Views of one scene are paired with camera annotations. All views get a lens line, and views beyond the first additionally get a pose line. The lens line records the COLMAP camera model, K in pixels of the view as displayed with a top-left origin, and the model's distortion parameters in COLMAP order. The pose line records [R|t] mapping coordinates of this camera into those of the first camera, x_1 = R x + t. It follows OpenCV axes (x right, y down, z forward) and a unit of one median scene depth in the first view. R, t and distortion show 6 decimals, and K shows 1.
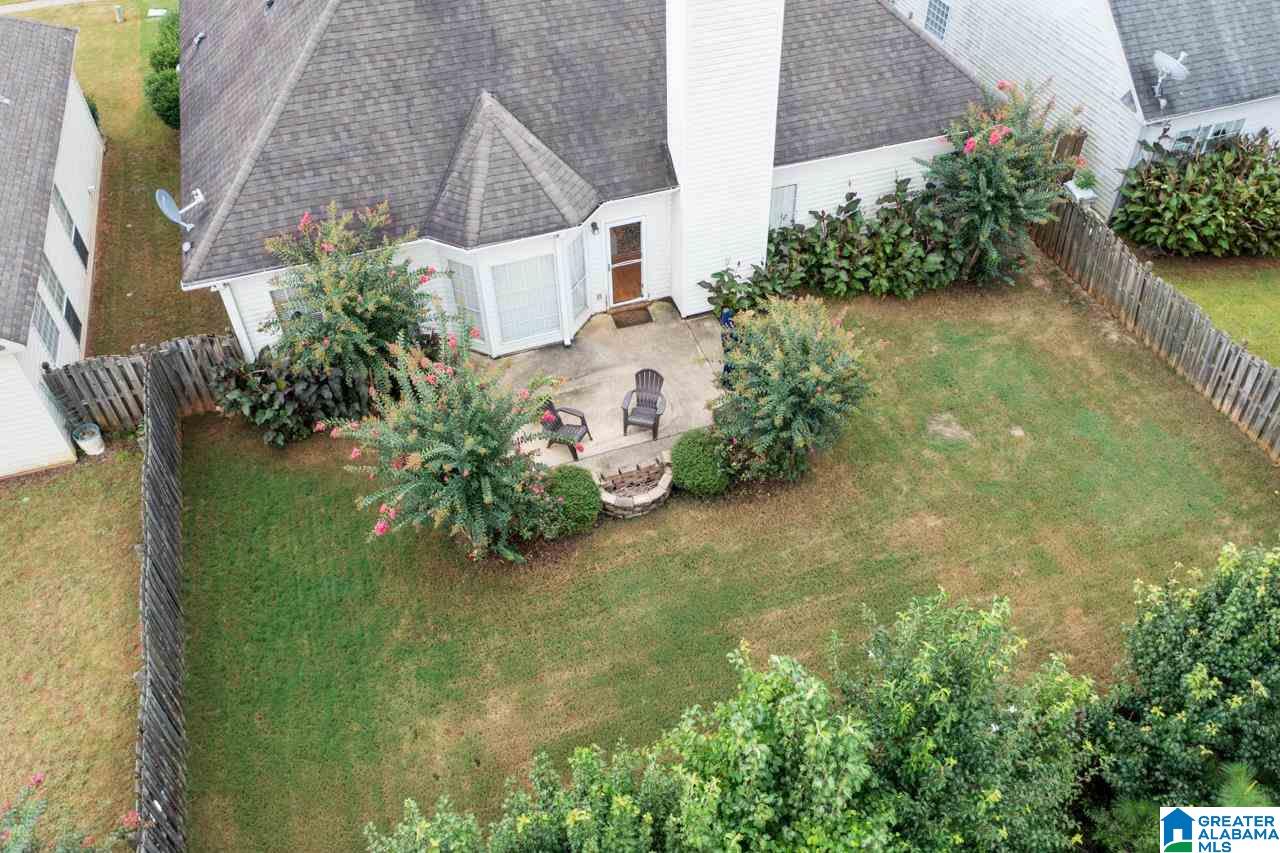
lens RADIAL K [[1020.9, 0, 643.3], [0, 1020.9, 399.4], [0, 0, 1]] dist [-0.005858, -0.000204]
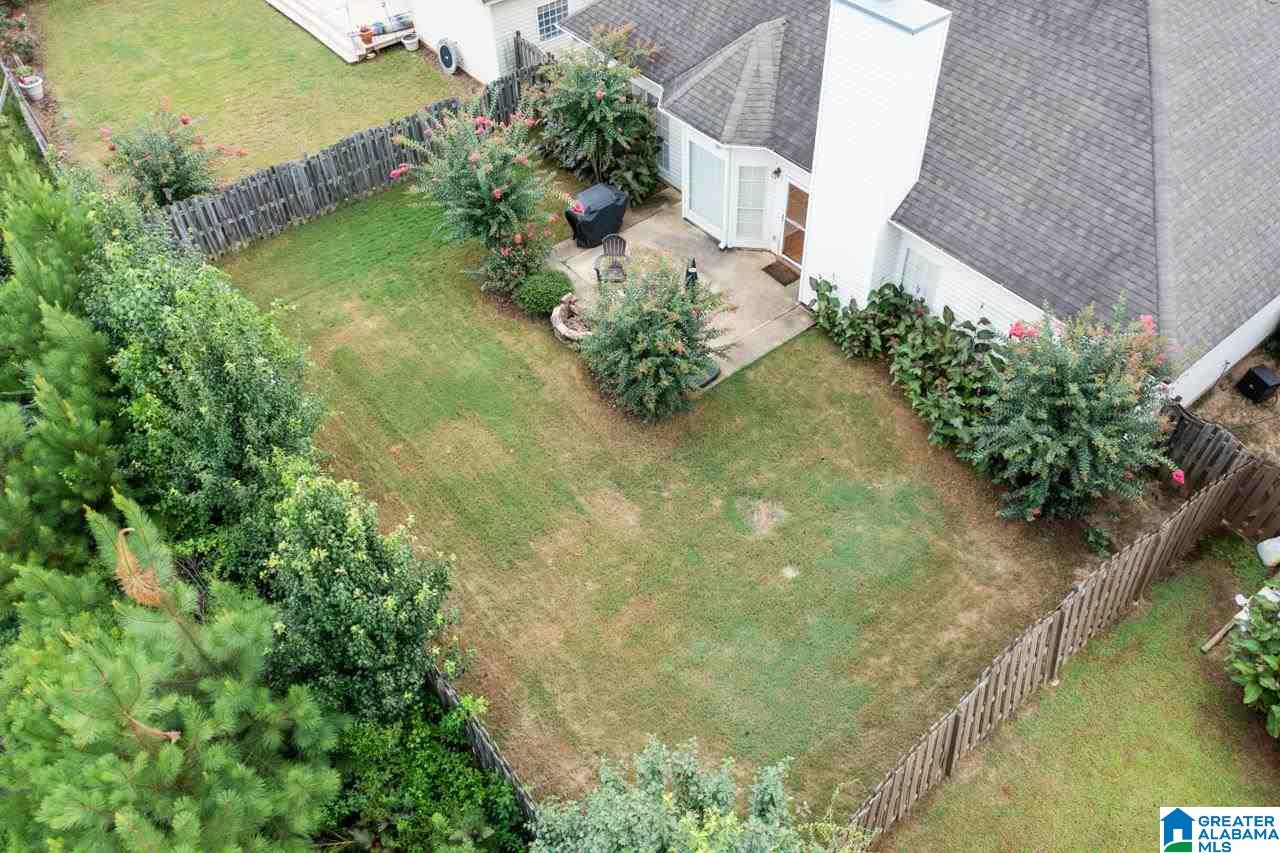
lens RADIAL K [[1020.9, 0, 643.3], [0, 1020.9, 399.4], [0, 0, 1]] dist [-0.005858, -0.000204]
pose [[0.351819, 0.679343, -0.643985, 0.843946], [-0.632531, 0.679668, 0.371424, -0.347934], [0.690021, 0.276666, 0.668825, 0.256282]]
